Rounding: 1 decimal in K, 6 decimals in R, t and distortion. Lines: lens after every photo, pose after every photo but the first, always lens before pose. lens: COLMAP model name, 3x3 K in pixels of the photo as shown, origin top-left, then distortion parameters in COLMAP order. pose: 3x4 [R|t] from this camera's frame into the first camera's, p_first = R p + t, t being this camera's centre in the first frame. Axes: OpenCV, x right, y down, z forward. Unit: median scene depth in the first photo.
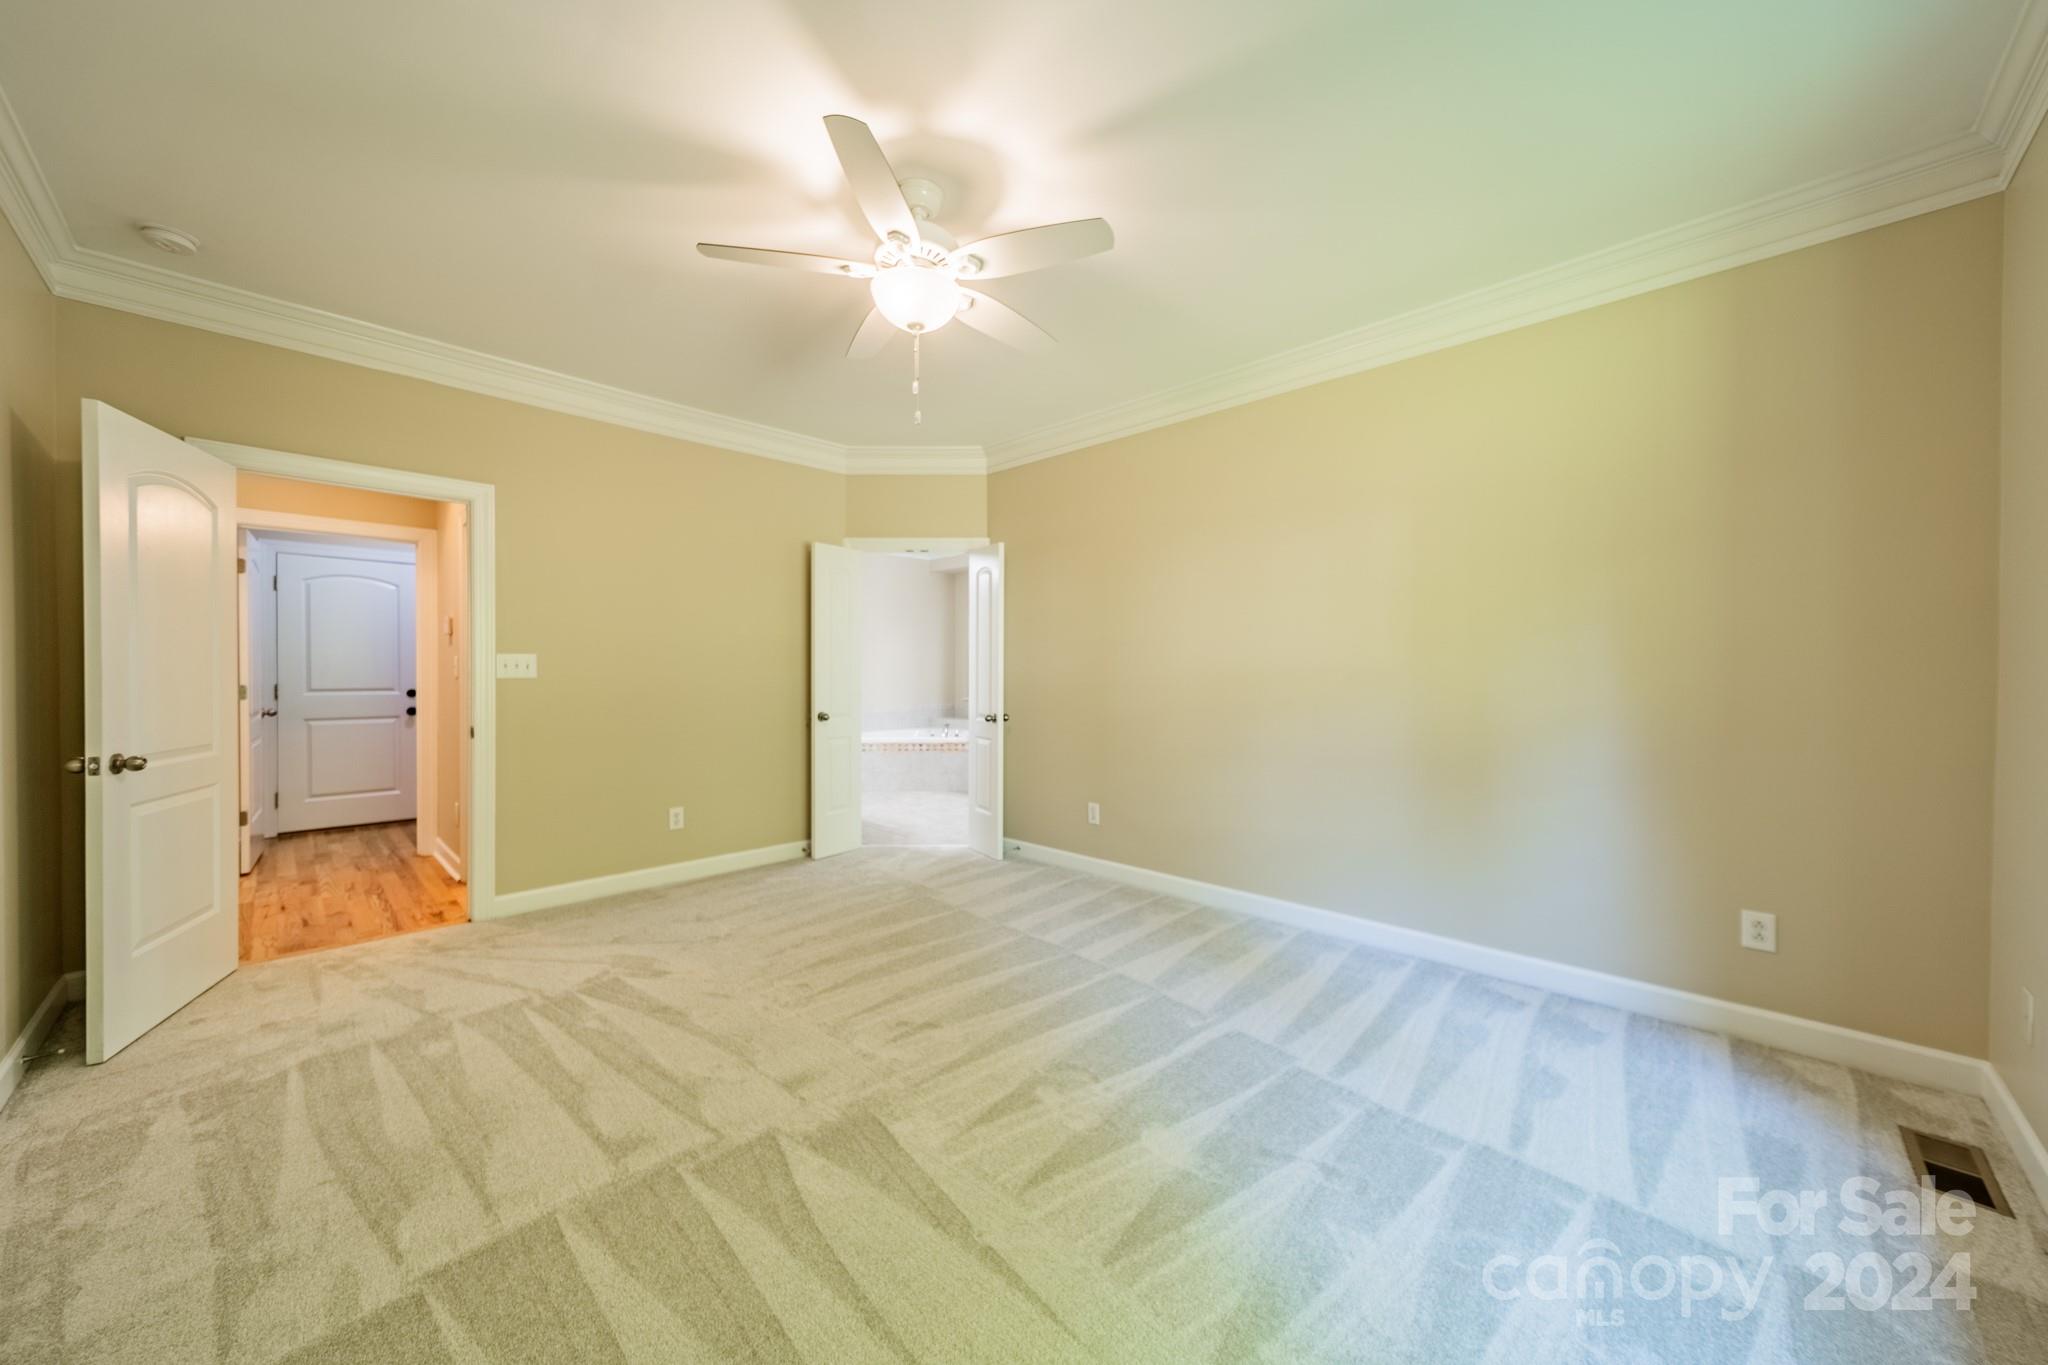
lens RADIAL K [[729.6, 0, 1022.3], [0, 729.6, 679.0], [0, 0, 1]] dist [0.008155, -0.000425]
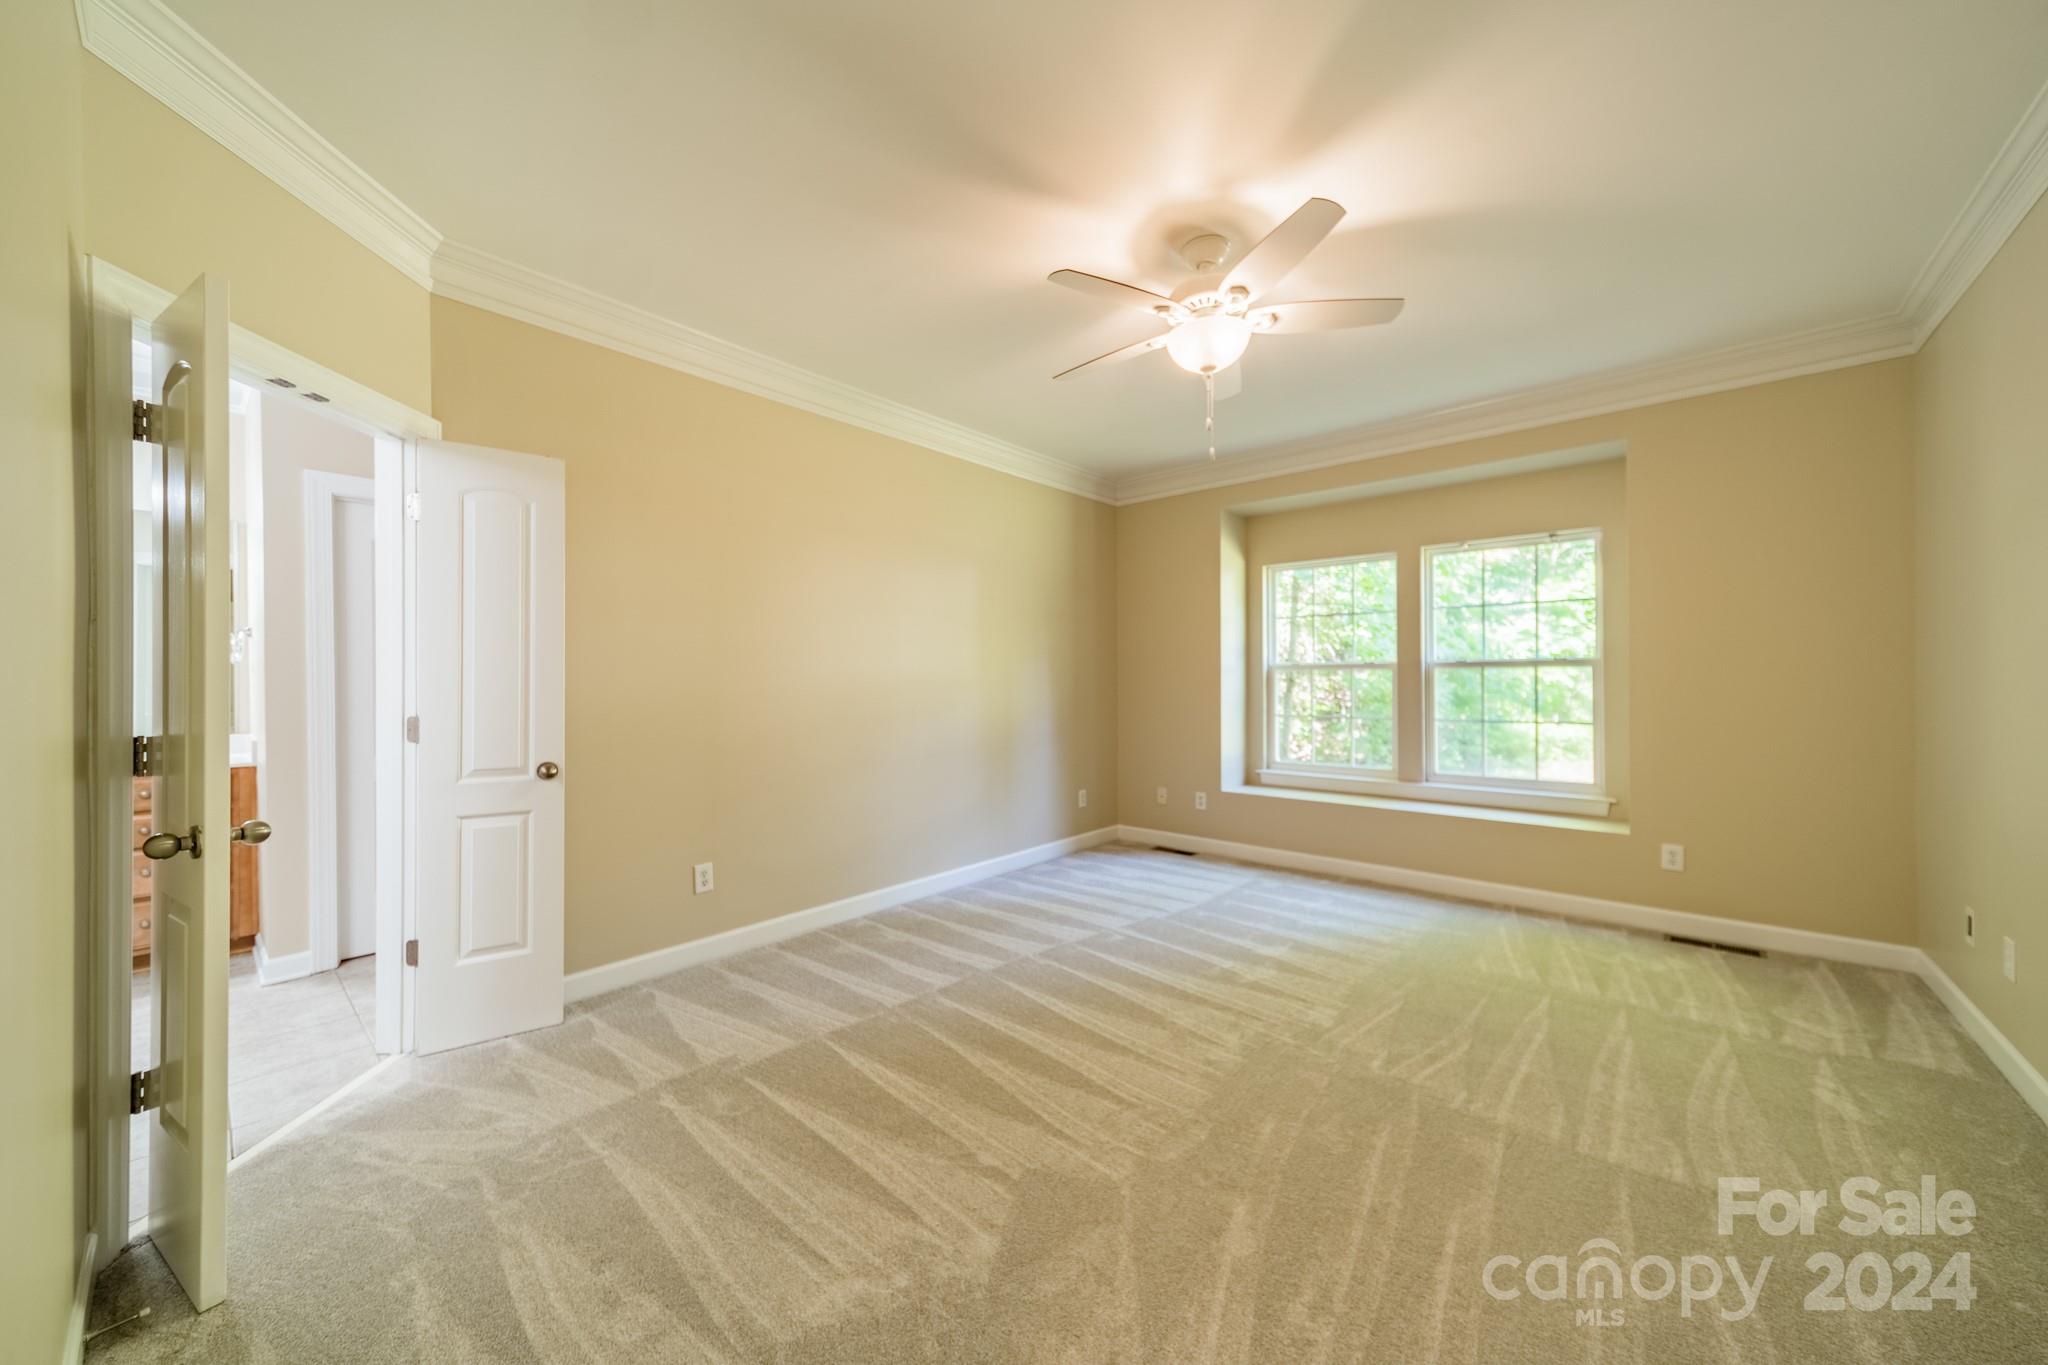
lens RADIAL K [[729.6, 0, 1020.6], [0, 729.6, 683.6], [0, 0, 1]] dist [0.008155, -0.000425]
pose [[-0.048011, -0.007711, 0.998817, -0.887530], [0.012383, 0.999889, 0.008314, -0.018748], [-0.998770, 0.012767, -0.047910, 0.970048]]
